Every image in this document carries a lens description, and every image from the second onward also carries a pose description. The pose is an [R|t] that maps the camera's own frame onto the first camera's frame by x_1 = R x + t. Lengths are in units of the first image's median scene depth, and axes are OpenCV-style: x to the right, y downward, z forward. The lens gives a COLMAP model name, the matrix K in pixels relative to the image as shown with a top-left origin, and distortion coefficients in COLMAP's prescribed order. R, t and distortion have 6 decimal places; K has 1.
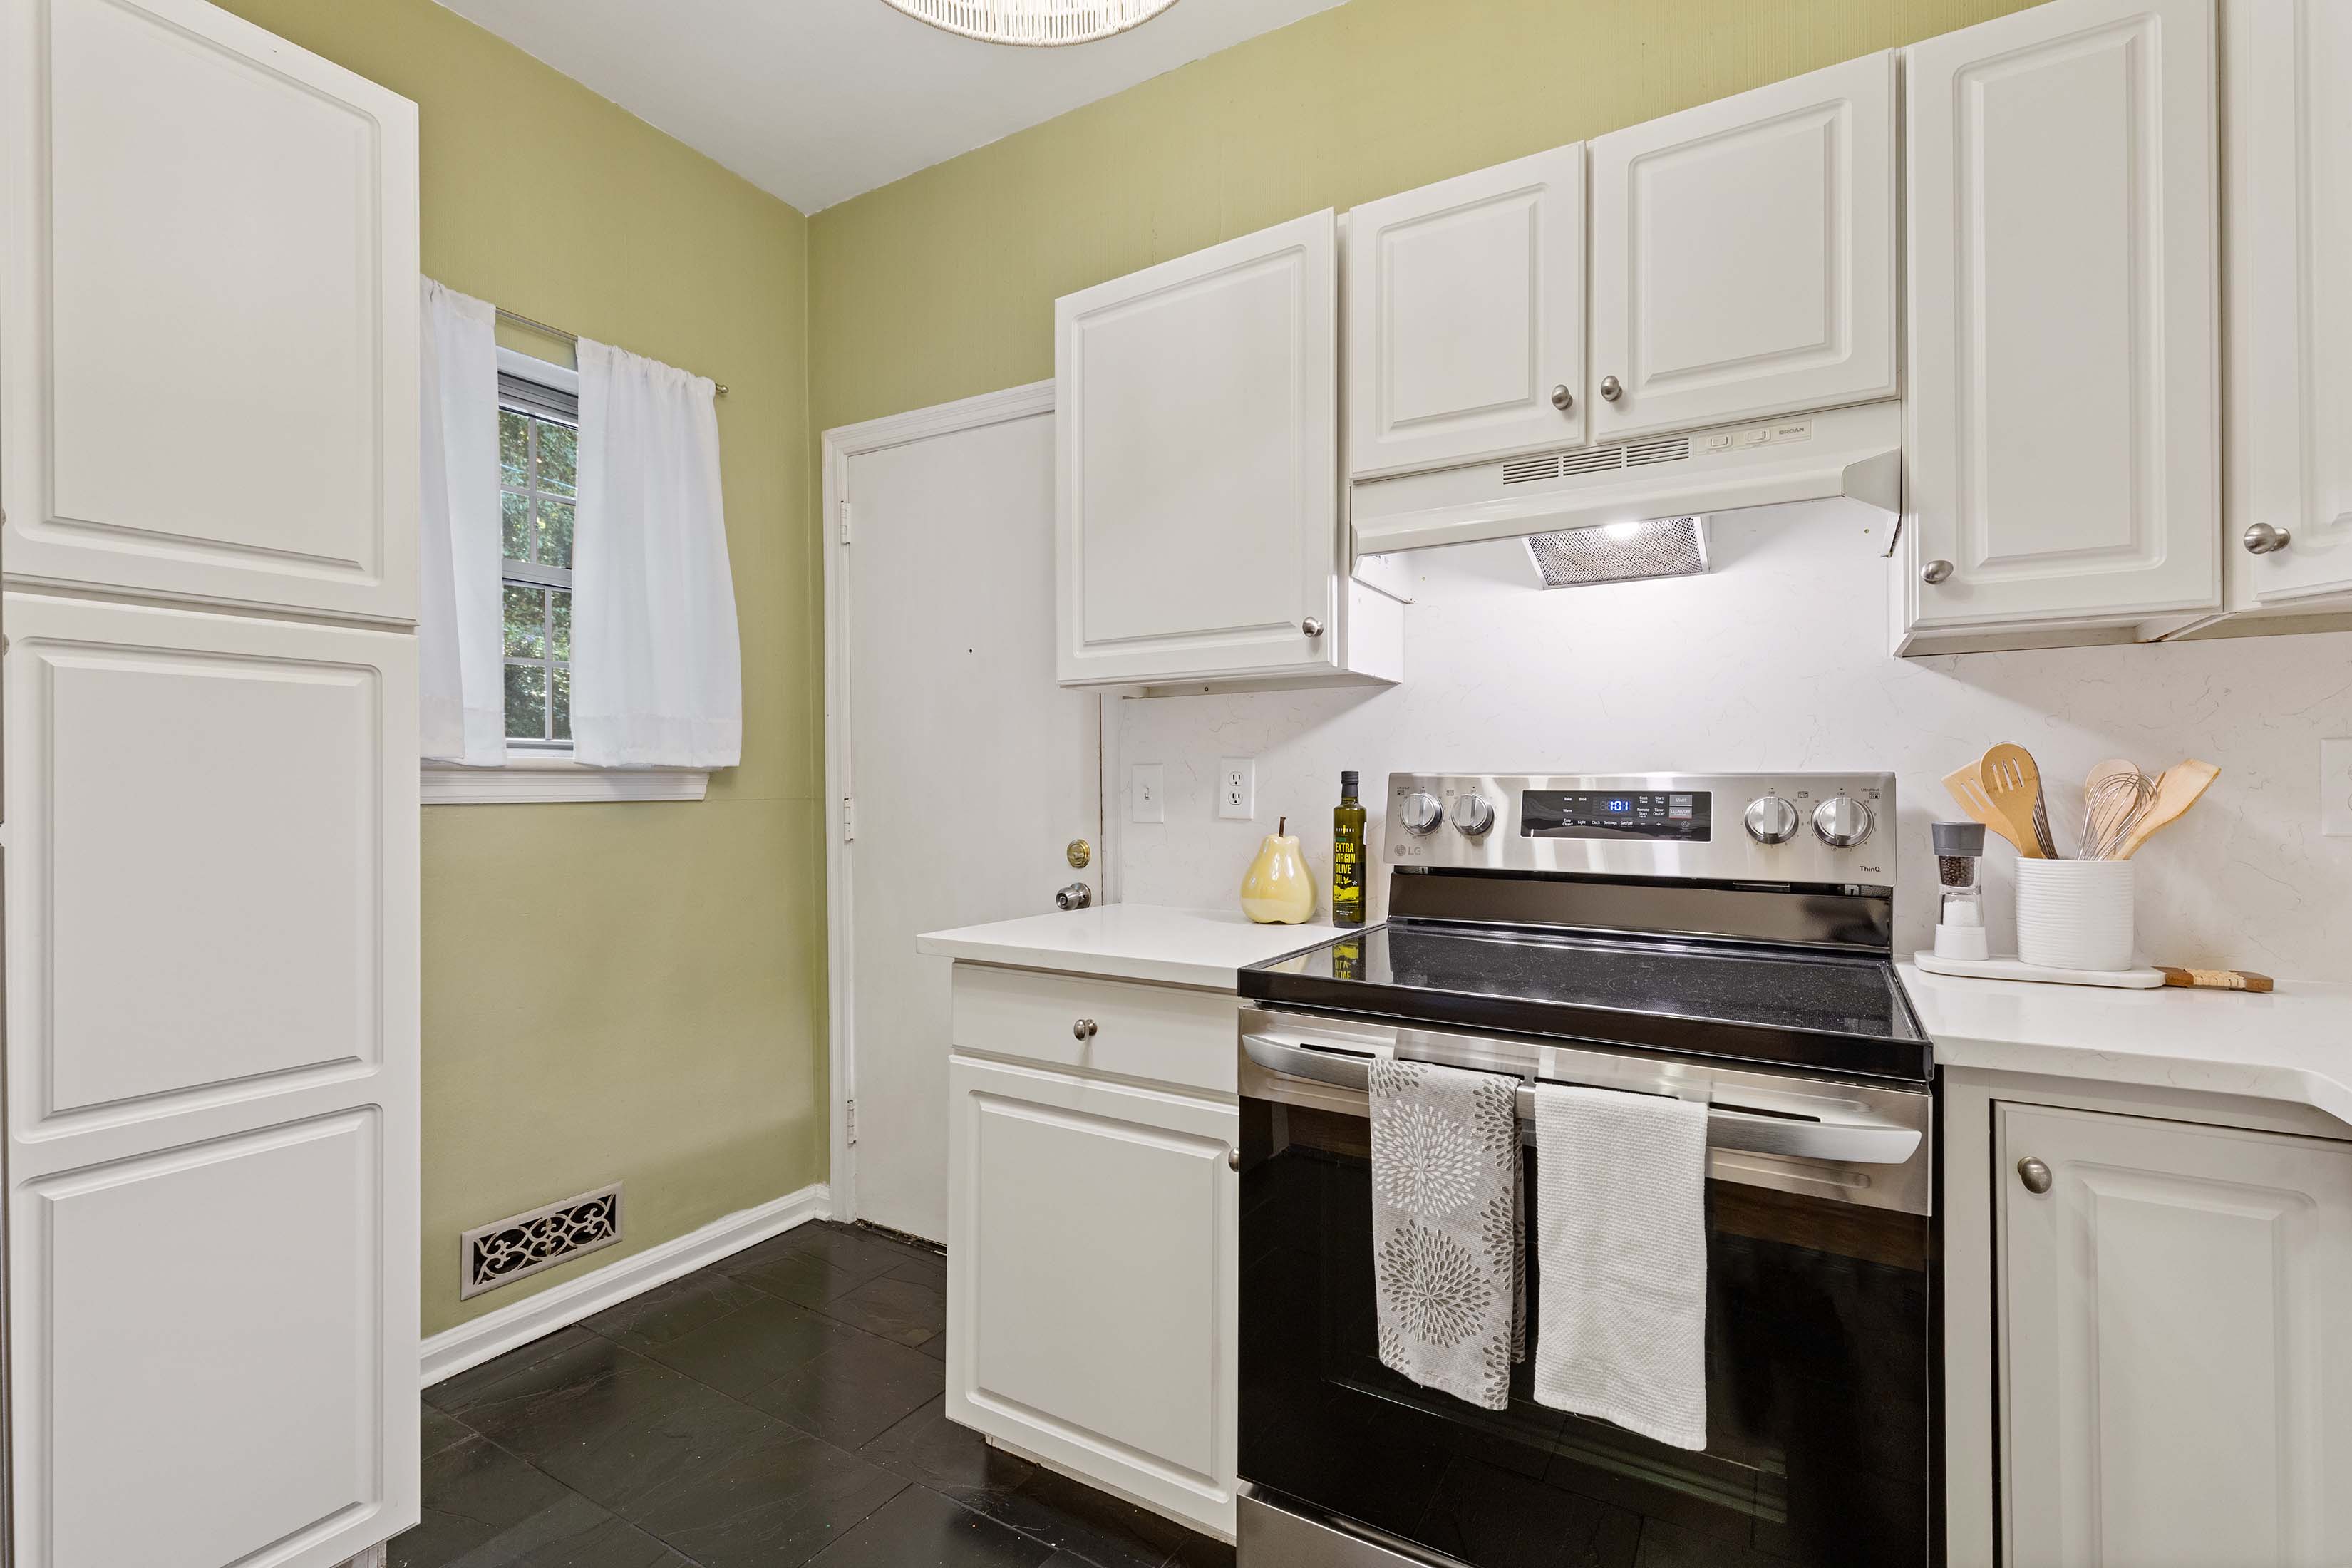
lens RADIAL K [[1054.3, 0, 1183.2], [0, 1054.3, 784.7], [0, 0, 1]] dist [0.001176, 0.000142]
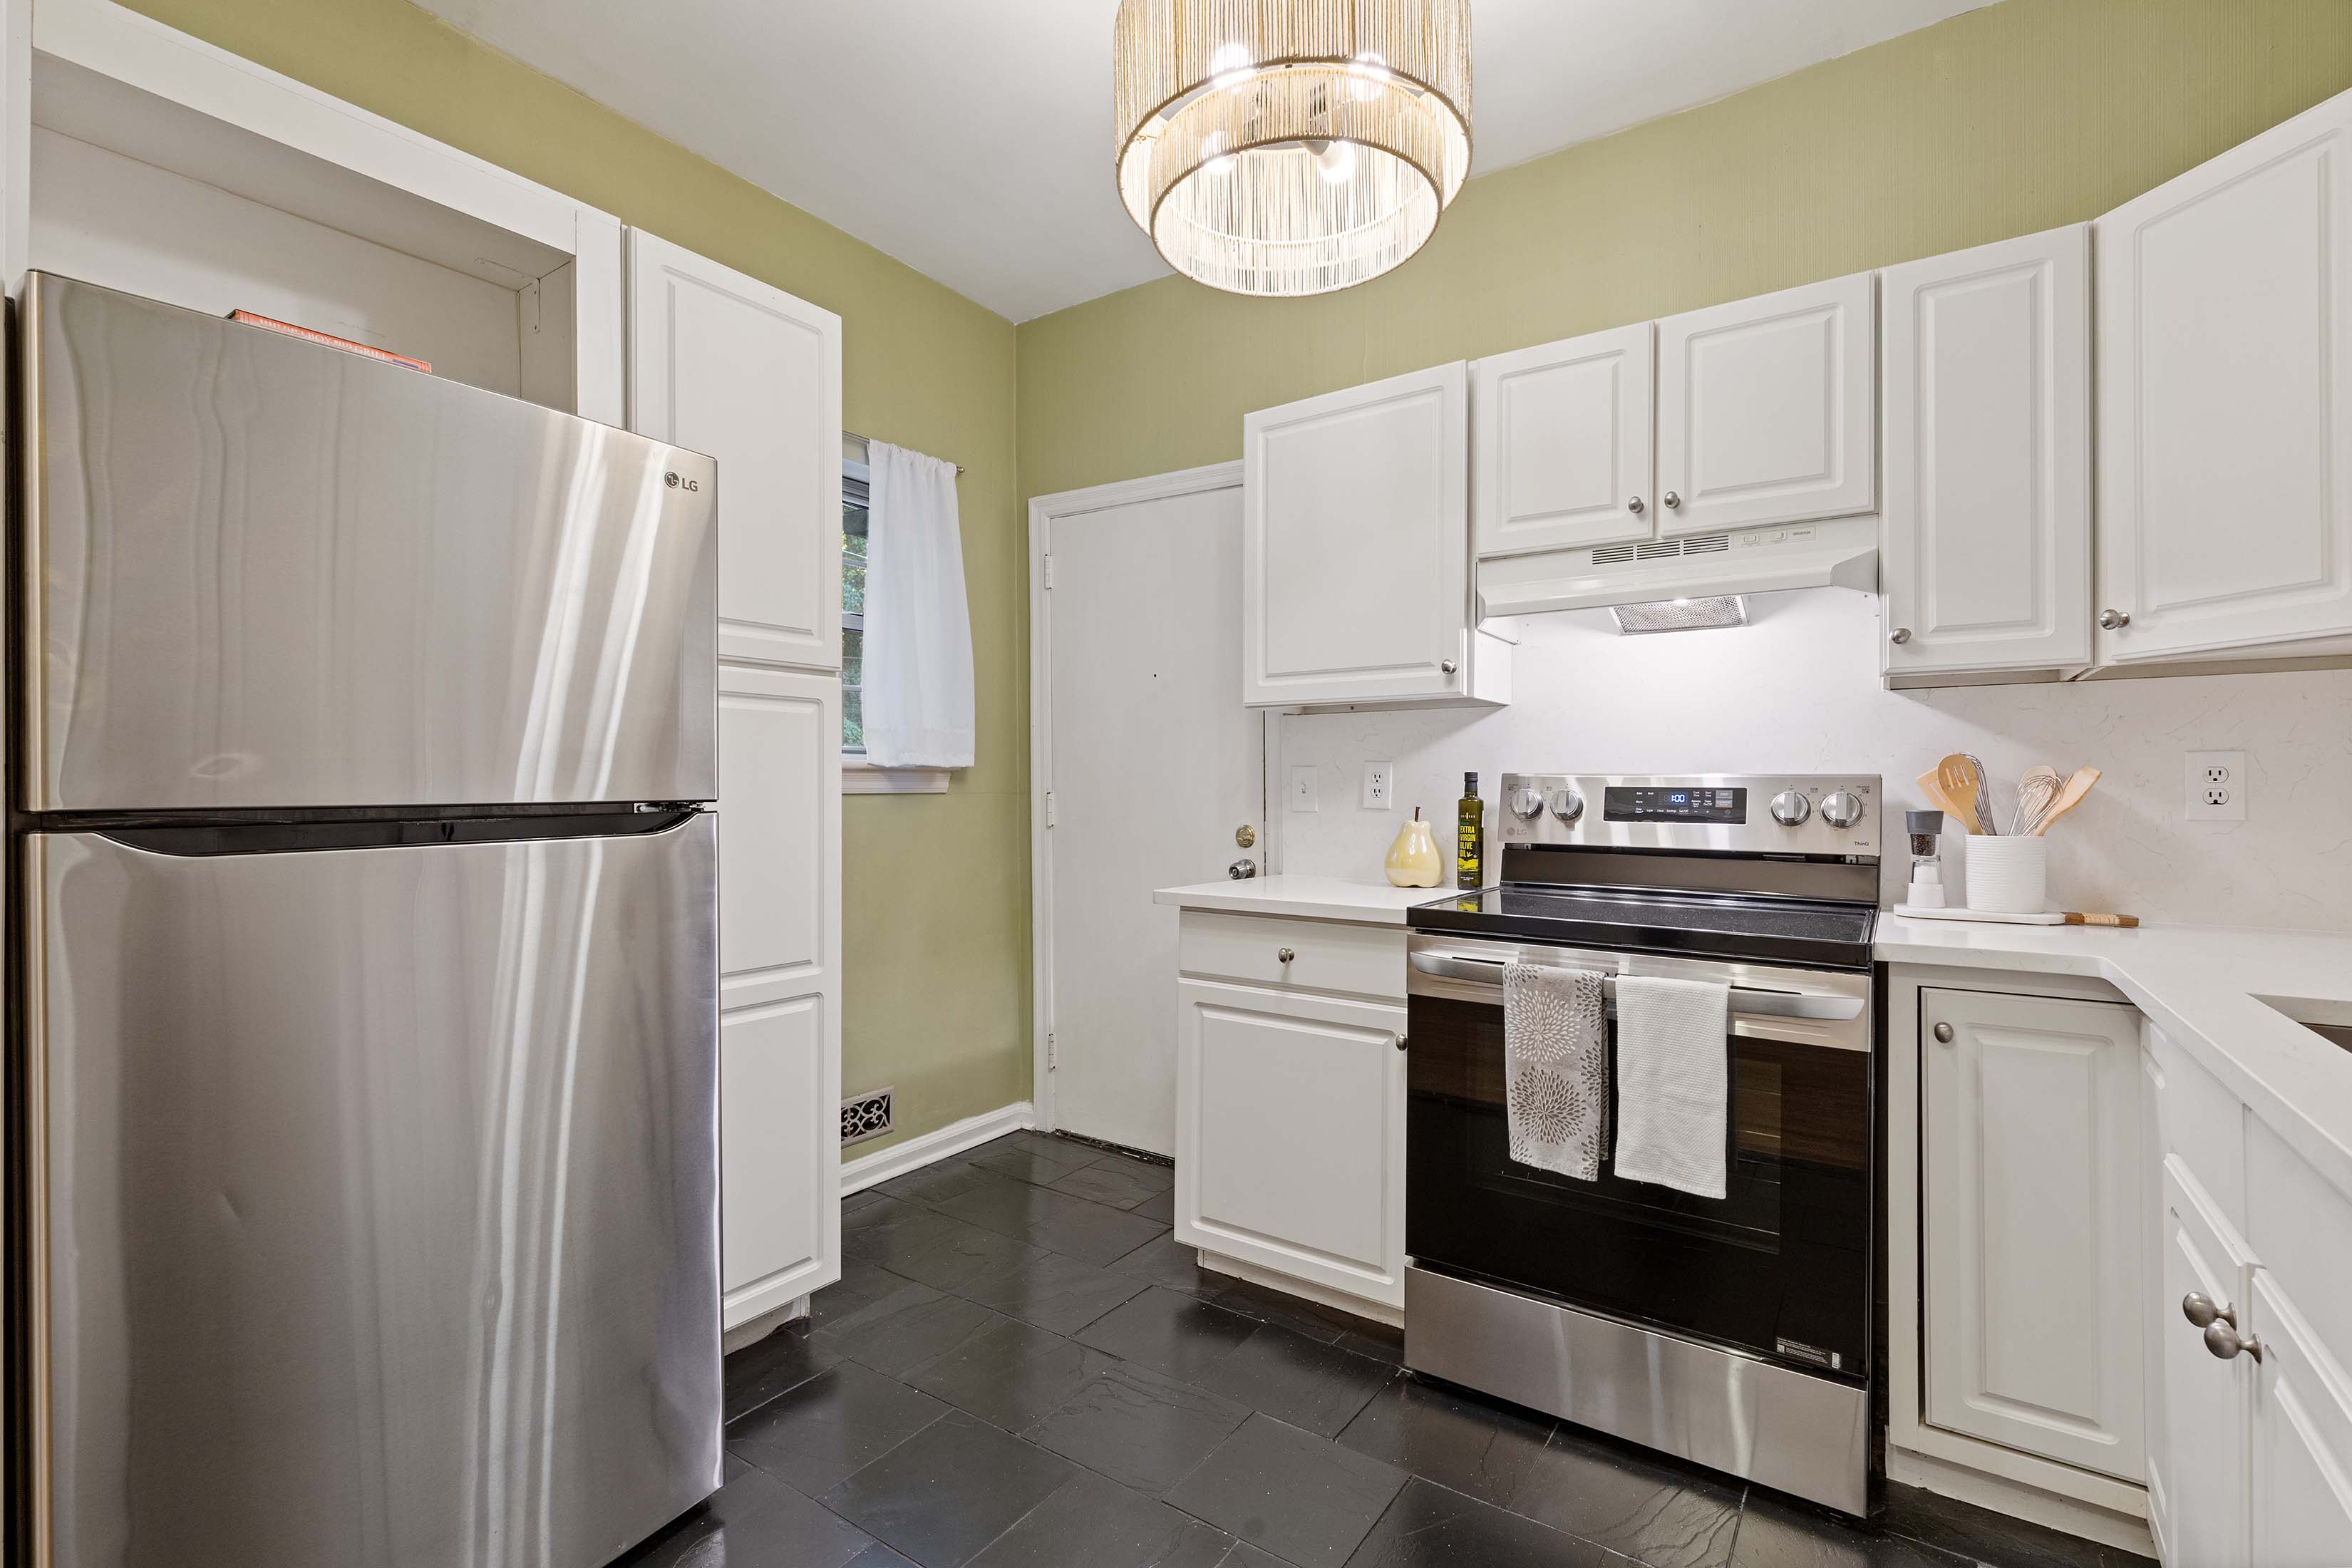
lens RADIAL K [[1054.3, 0, 1184.0], [0, 1054.3, 785.9], [0, 0, 1]] dist [0.001176, 0.000142]
pose [[0.998190, 0.004029, -0.060004, -0.145695], [-0.003969, 0.999992, 0.001112, 0.005394], [0.060008, -0.000872, 0.998198, -0.409434]]
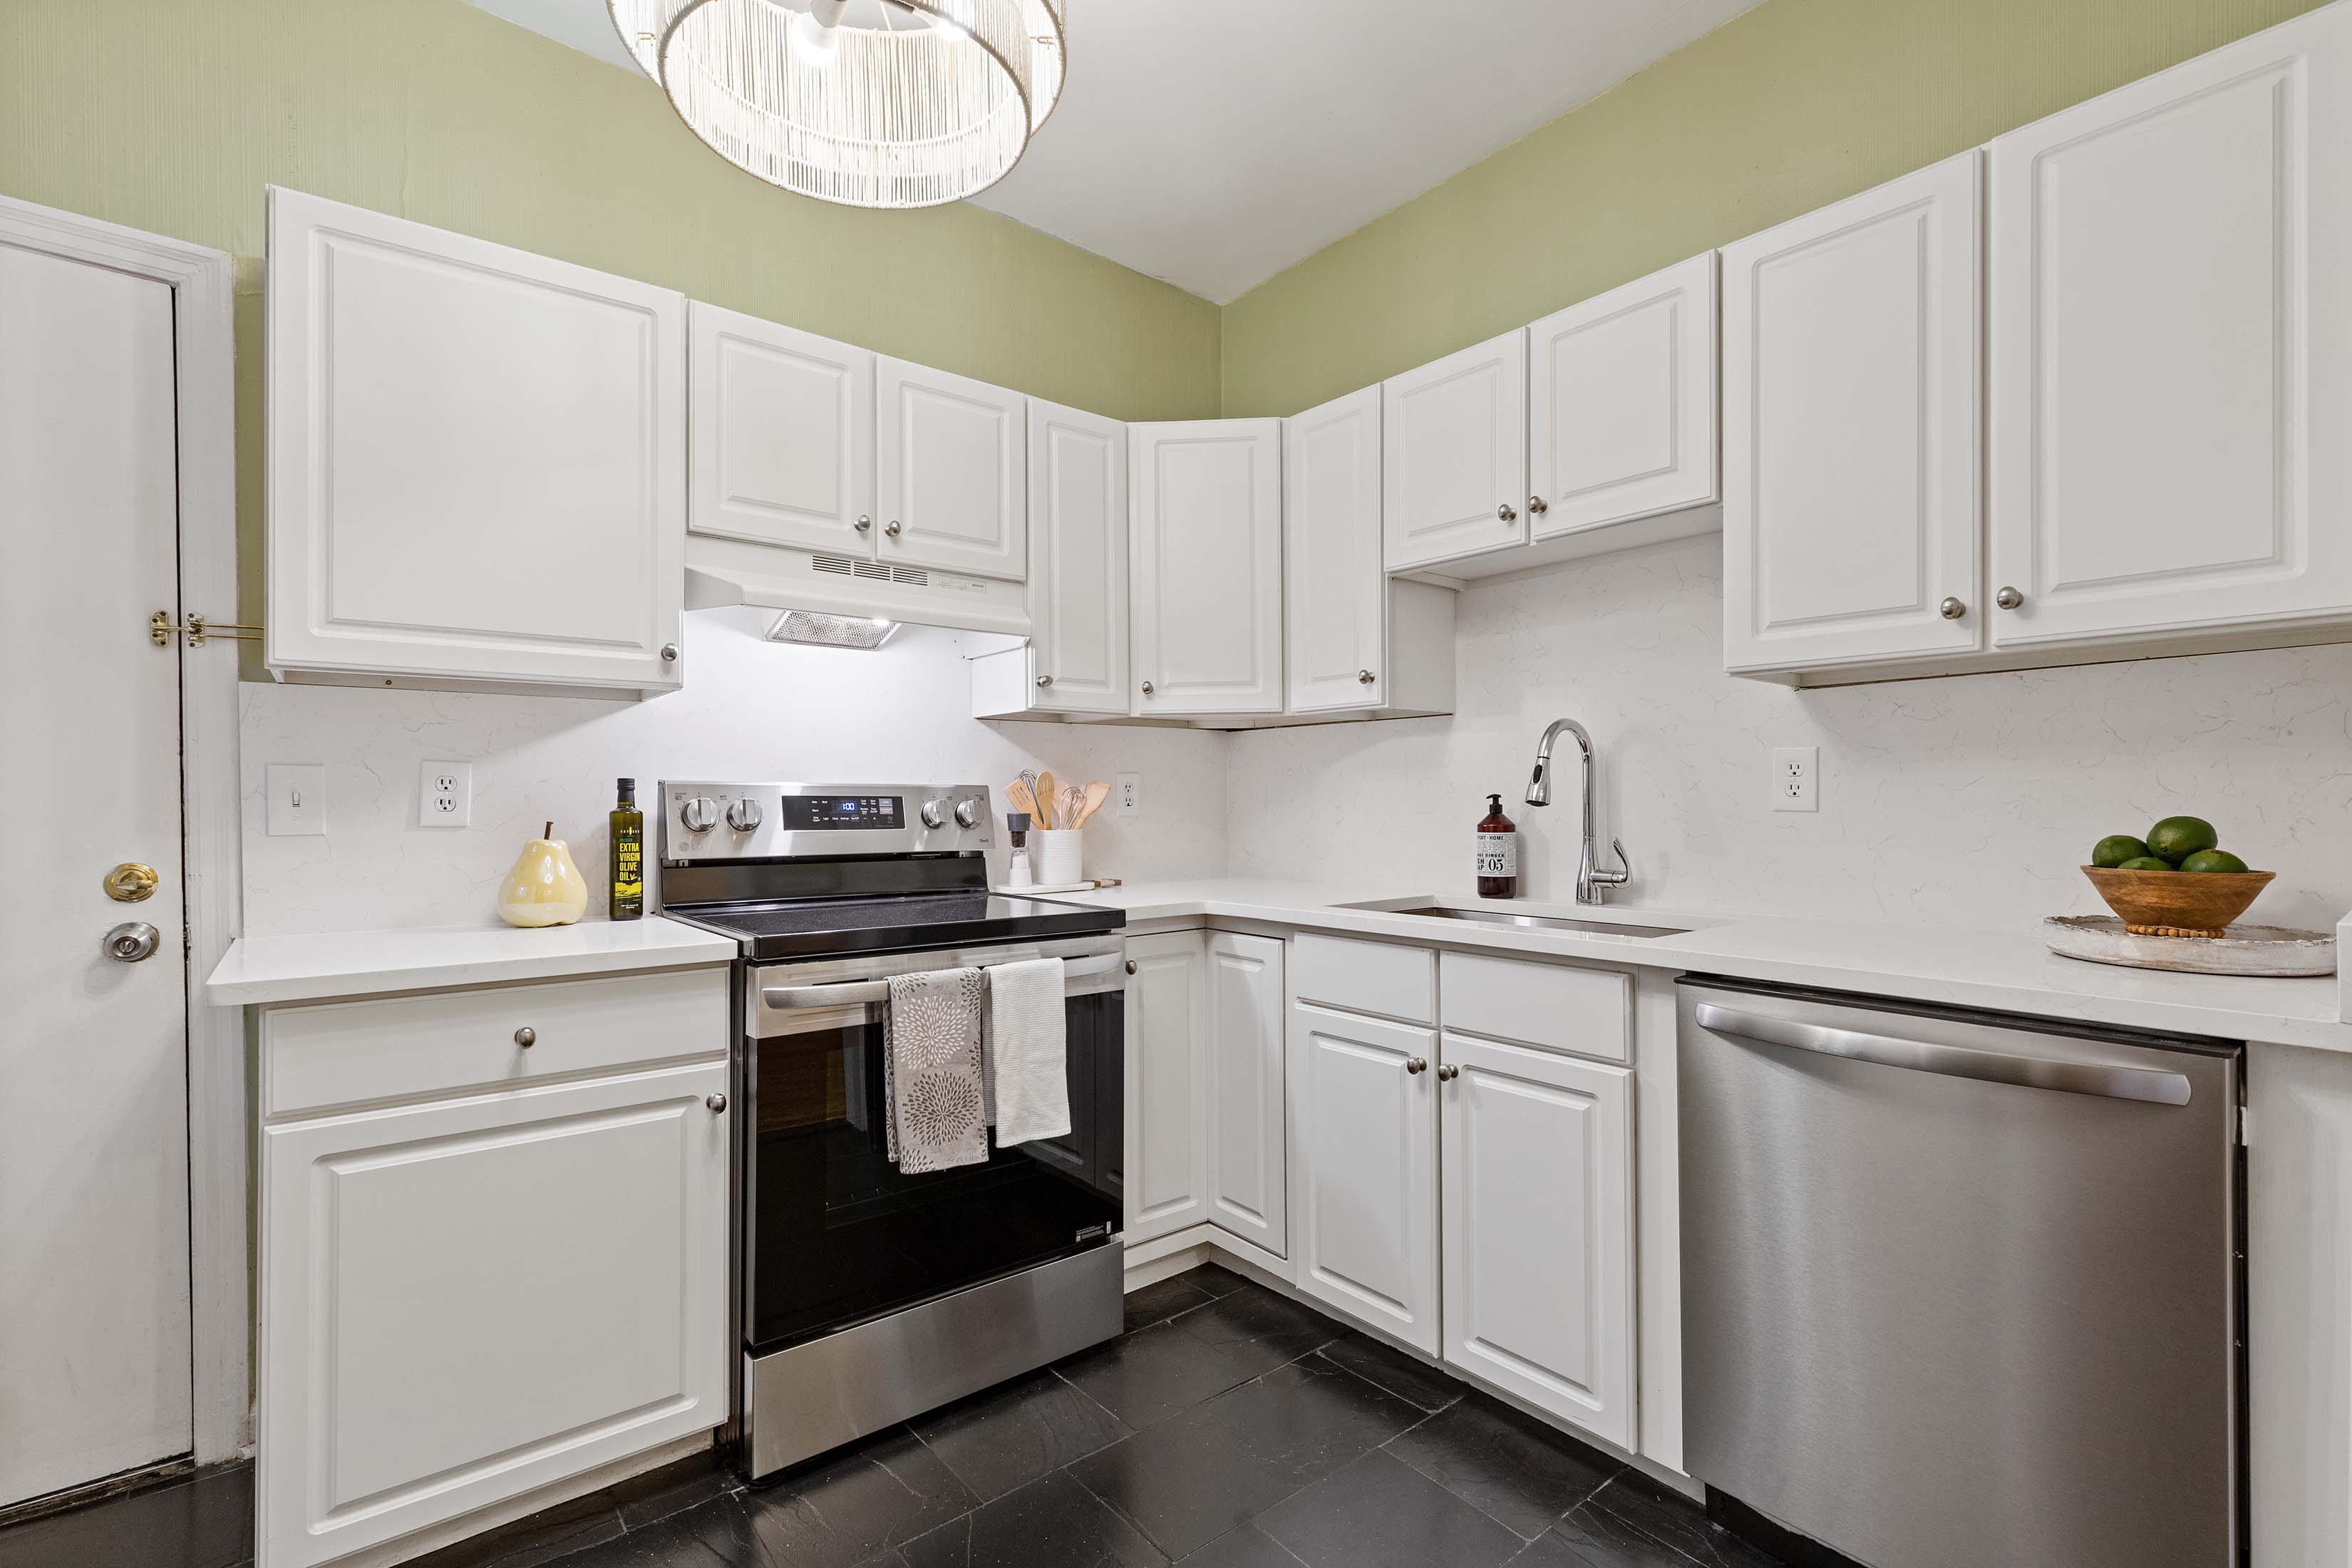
lens RADIAL K [[1054.3, 0, 1181.4], [0, 1054.3, 797.4], [0, 0, 1]] dist [0.001176, 0.000142]
pose [[0.341209, 0.001595, 0.939986, -0.810680], [-0.000767, 0.999999, -0.001418, 0.009891], [-0.939987, -0.000237, 0.341210, 0.091937]]
